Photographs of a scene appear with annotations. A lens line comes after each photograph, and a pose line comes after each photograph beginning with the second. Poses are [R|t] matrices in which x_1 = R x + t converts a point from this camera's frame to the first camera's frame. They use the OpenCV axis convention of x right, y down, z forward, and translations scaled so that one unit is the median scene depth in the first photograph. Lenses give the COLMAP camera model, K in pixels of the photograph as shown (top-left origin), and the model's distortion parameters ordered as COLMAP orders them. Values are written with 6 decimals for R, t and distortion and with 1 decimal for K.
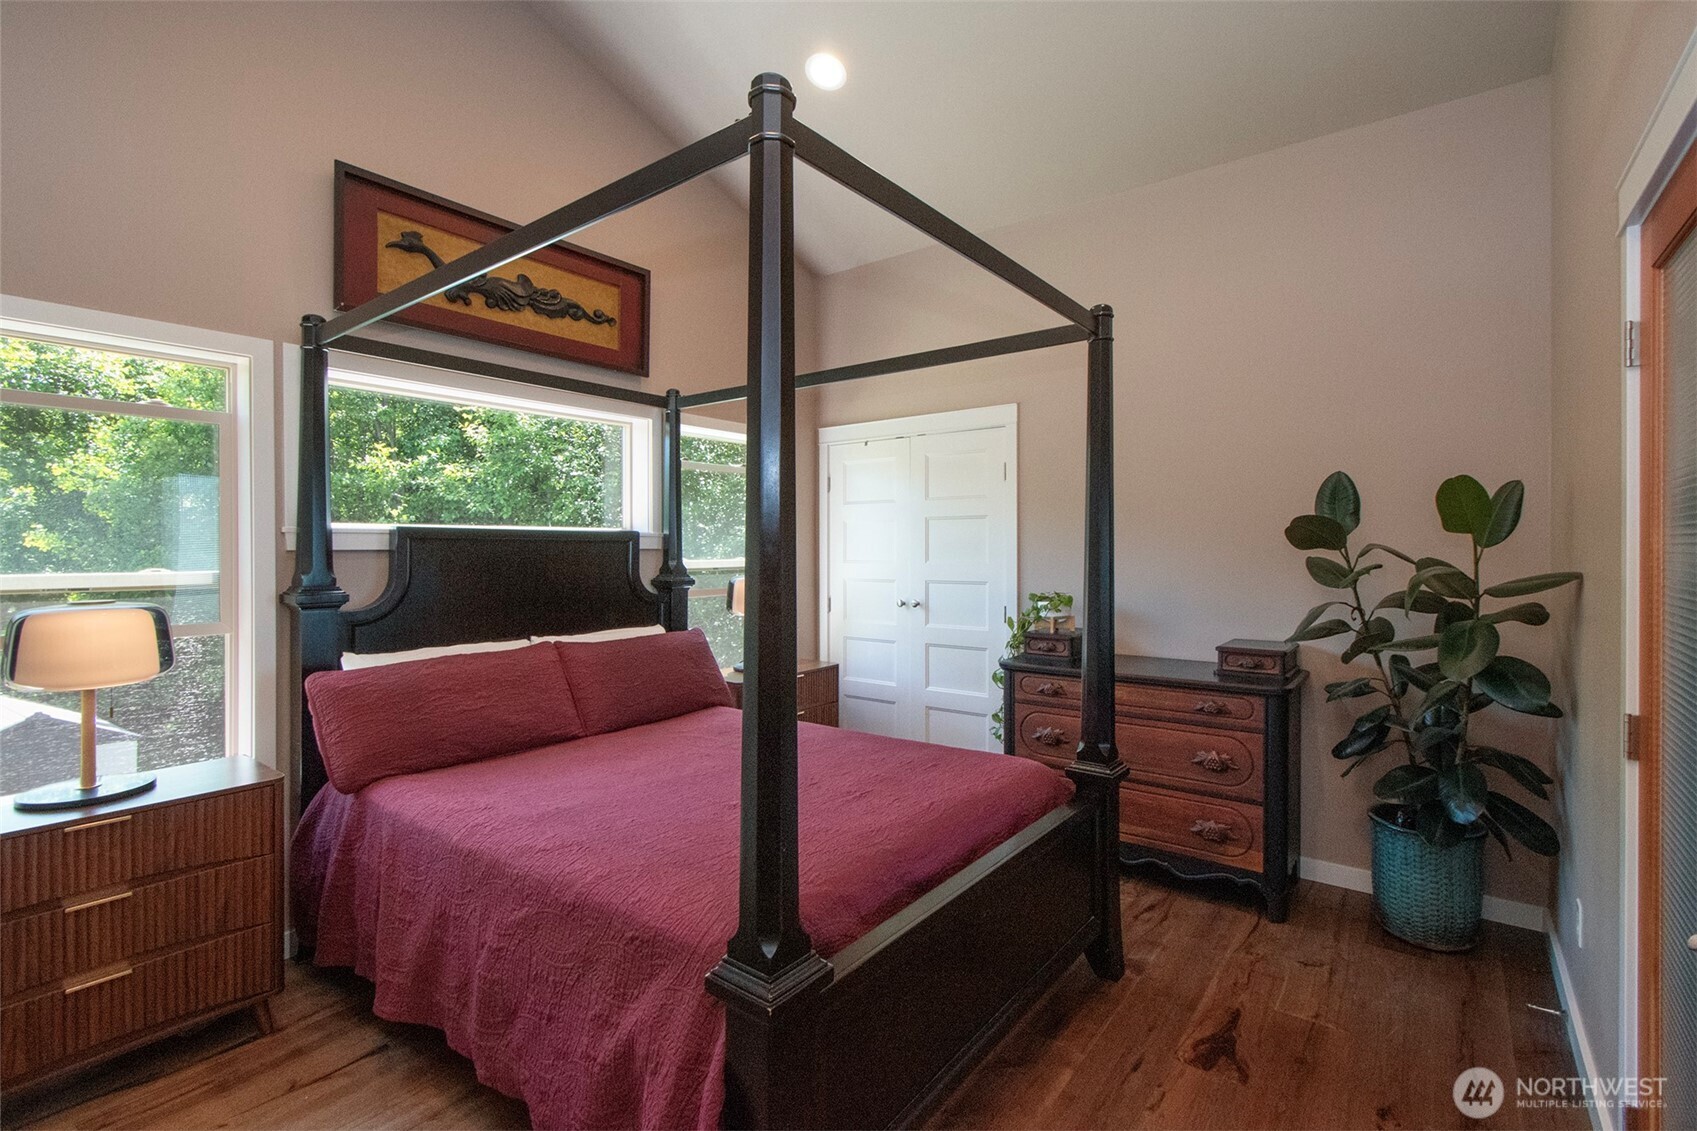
lens RADIAL K [[760.0, 0, 850.1], [0, 760.0, 549.8], [0, 0, 1]] dist [0.000078, -0.000147]
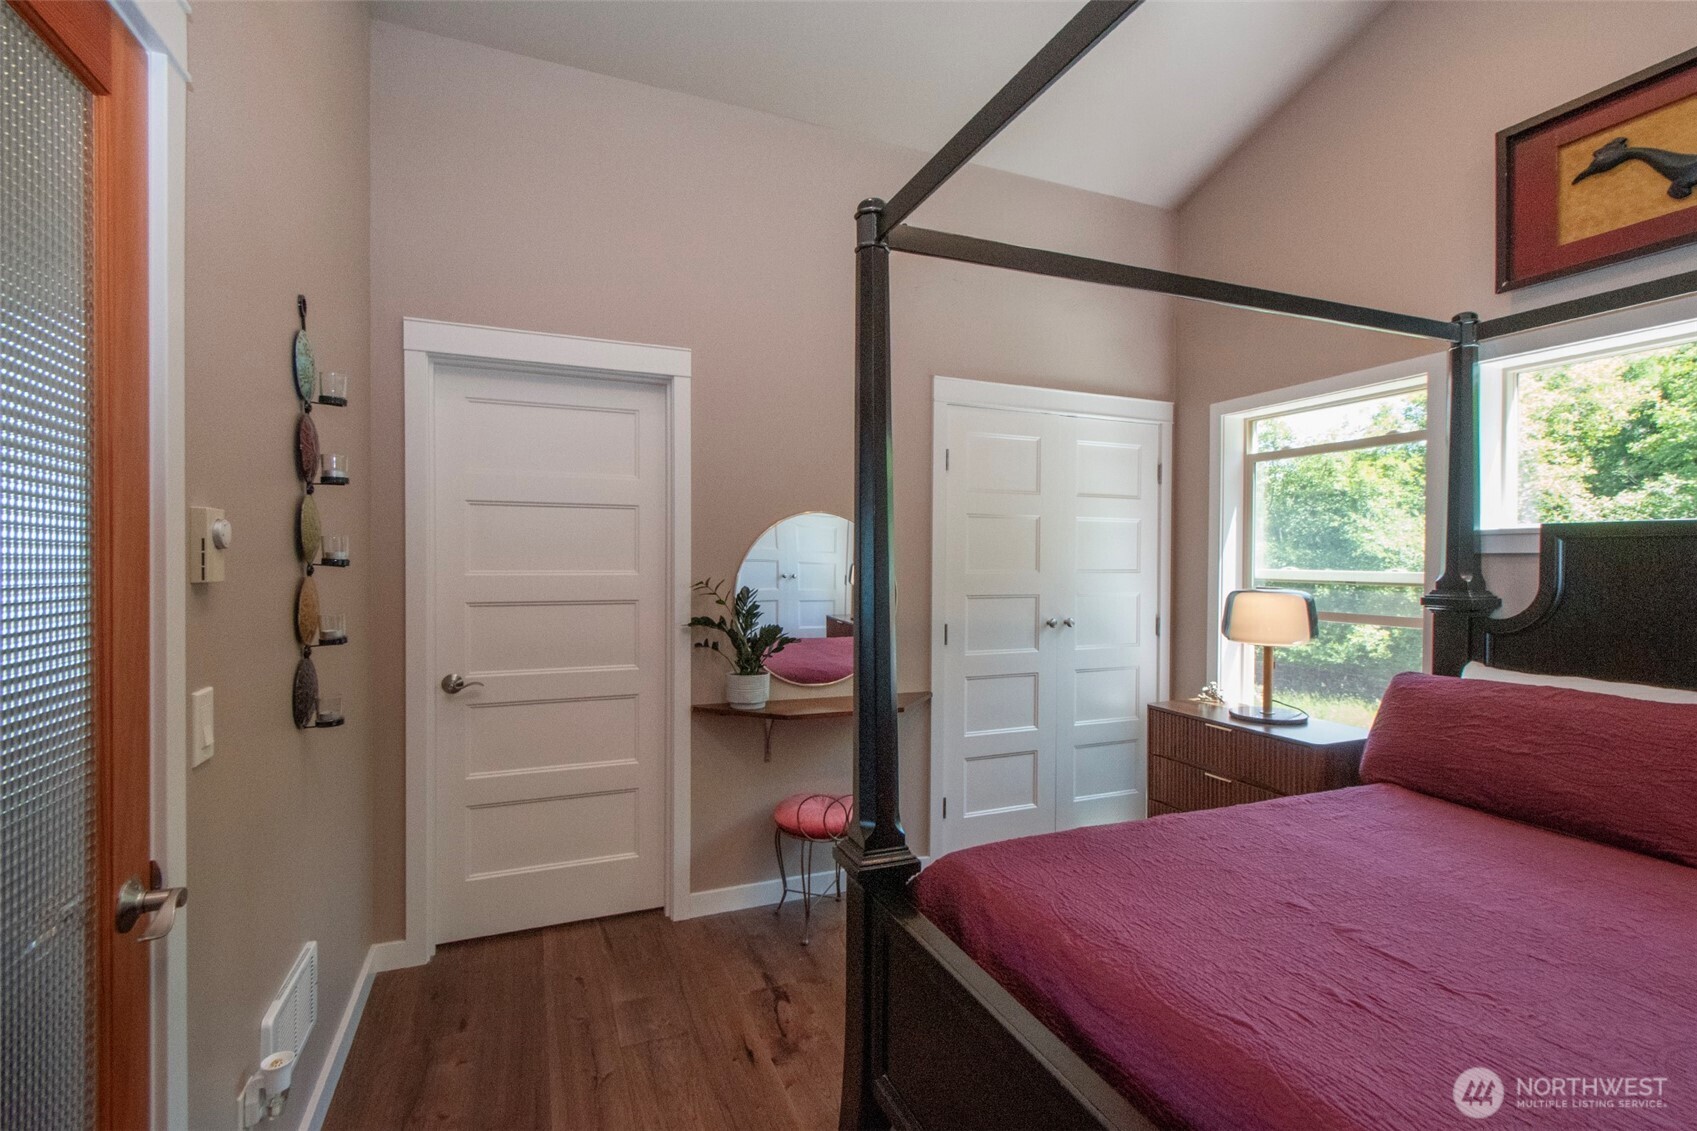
lens RADIAL K [[755.5, 0, 841.1], [0, 755.5, 573.8], [0, 0, 1]] dist [0.000634, -0.000014]
pose [[-0.495768, 0.026031, -0.868065, 0.532792], [0.001833, 0.999580, 0.028928, -0.002687], [0.868453, 0.012751, -0.495607, 0.760881]]
